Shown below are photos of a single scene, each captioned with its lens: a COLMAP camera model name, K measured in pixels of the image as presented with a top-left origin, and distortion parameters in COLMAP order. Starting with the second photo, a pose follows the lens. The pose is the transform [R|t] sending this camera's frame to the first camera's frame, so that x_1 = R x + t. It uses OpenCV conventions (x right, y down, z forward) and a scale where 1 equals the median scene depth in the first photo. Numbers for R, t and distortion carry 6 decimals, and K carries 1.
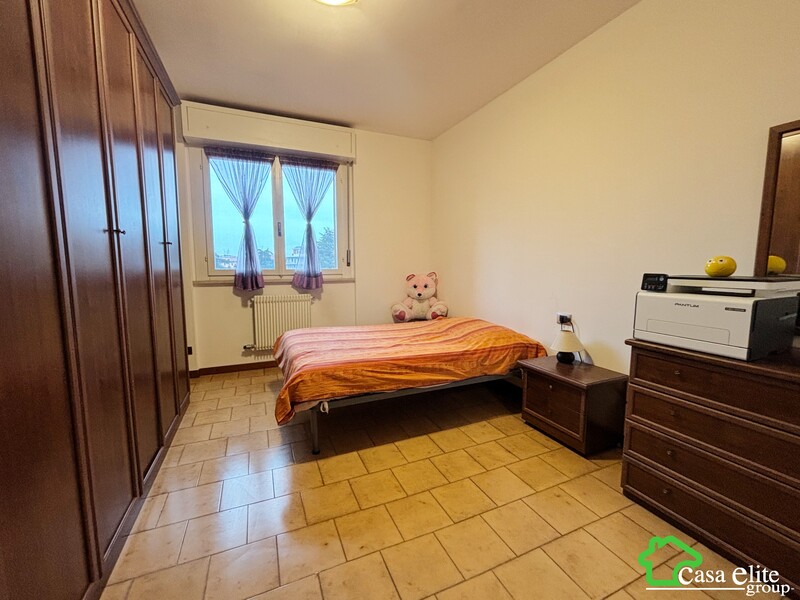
lens RADIAL K [[329.4, 0, 395.7], [0, 329.4, 297.7], [0, 0, 1]] dist [0.008254, -0.000785]
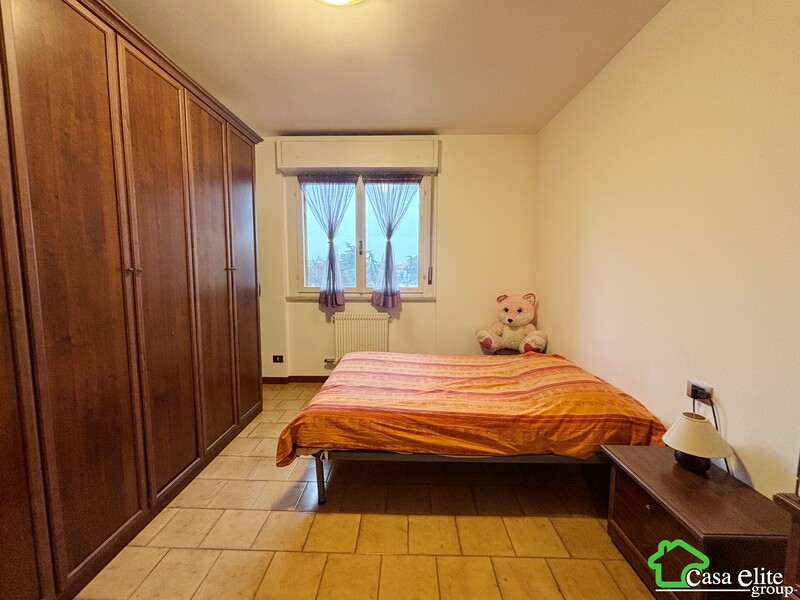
lens RADIAL K [[322.6, 0, 400.0], [0, 322.6, 300.0], [0, 0, 1]] dist [-0.002554, 0.004039]
pose [[0.909366, 0.045158, -0.413538, 0.229469], [-0.046880, 0.998883, 0.005988, -0.079579], [0.413347, 0.013941, 0.910467, 0.209561]]
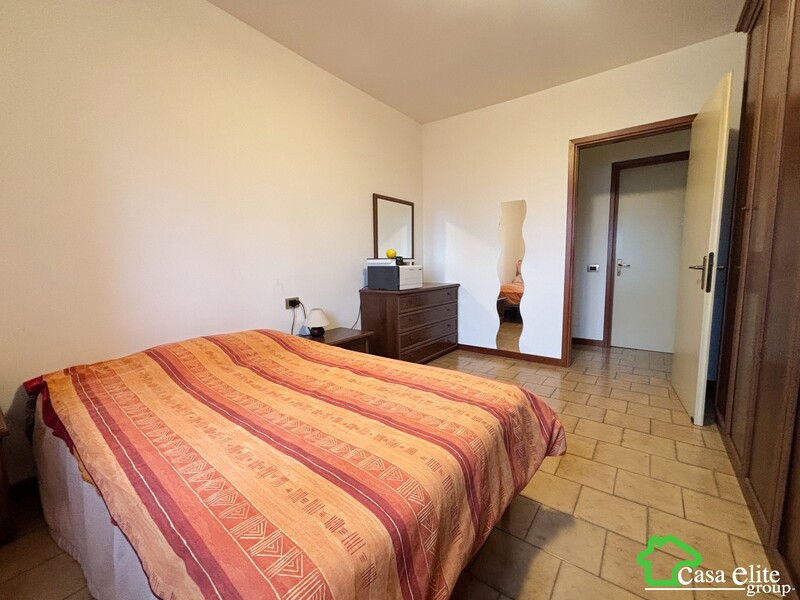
lens RADIAL K [[329.4, 0, 395.7], [0, 329.4, 297.7], [0, 0, 1]] dist [0.008254, -0.000785]
pose [[-0.481602, -0.089101, 0.871849, -0.556806], [0.100621, 0.982618, 0.156004, -0.078949], [-0.870594, 0.162859, -0.464266, 1.139972]]
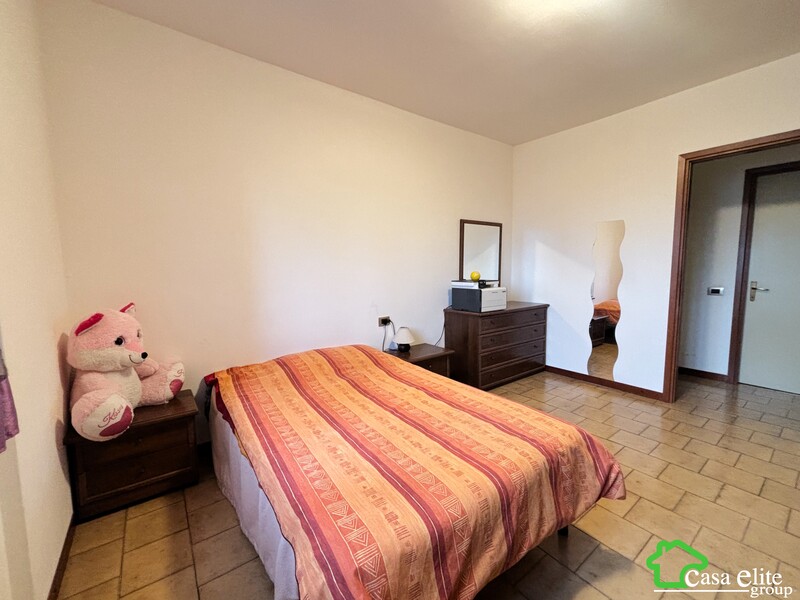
lens RADIAL K [[322.6, 0, 400.0], [0, 322.6, 300.0], [0, 0, 1]] dist [-0.002554, 0.004039]
pose [[-0.227979, -0.087541, 0.969723, -0.636129], [0.106355, 0.987752, 0.114172, -0.136379], [-0.967840, 0.129163, -0.215876, 1.130660]]
